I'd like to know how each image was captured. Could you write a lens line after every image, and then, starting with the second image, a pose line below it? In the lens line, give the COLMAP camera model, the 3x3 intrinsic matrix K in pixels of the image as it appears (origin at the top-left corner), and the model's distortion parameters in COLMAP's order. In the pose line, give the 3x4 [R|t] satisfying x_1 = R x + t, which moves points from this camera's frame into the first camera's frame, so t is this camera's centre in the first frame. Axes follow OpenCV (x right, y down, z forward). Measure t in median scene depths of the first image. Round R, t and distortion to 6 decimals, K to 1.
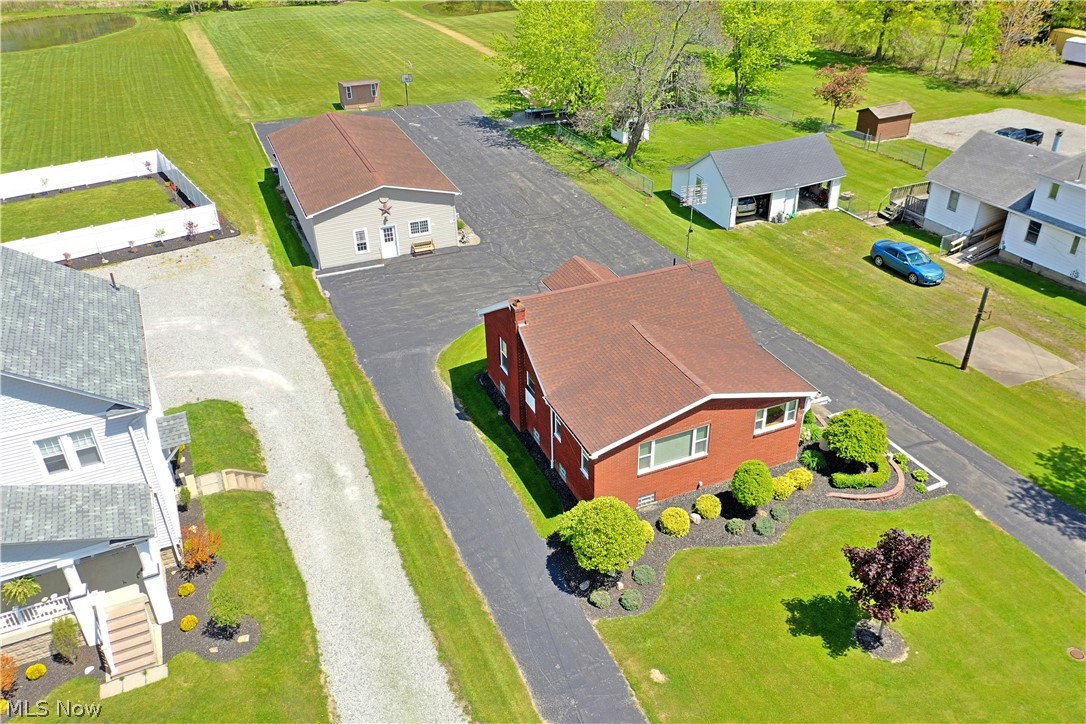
lens RADIAL K [[856.7, 0, 543.0], [0, 856.7, 362.0], [0, 0, 1]] dist [0.016366, 0.003741]
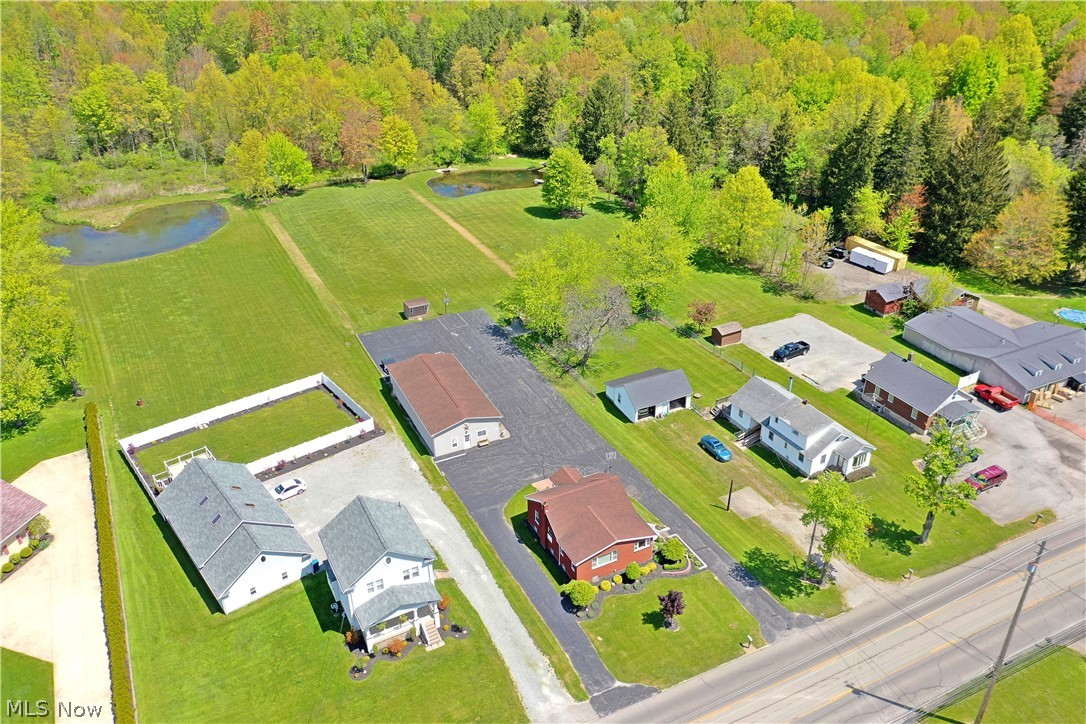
lens RADIAL K [[856.7, 0, 543.0], [0, 856.7, 362.0], [0, 0, 1]] dist [0.016366, 0.003741]
pose [[0.998073, -0.020281, 0.058638, -0.142500], [0.021211, 0.999658, -0.015294, -0.361457], [-0.058308, 0.016508, 0.998162, -1.282595]]
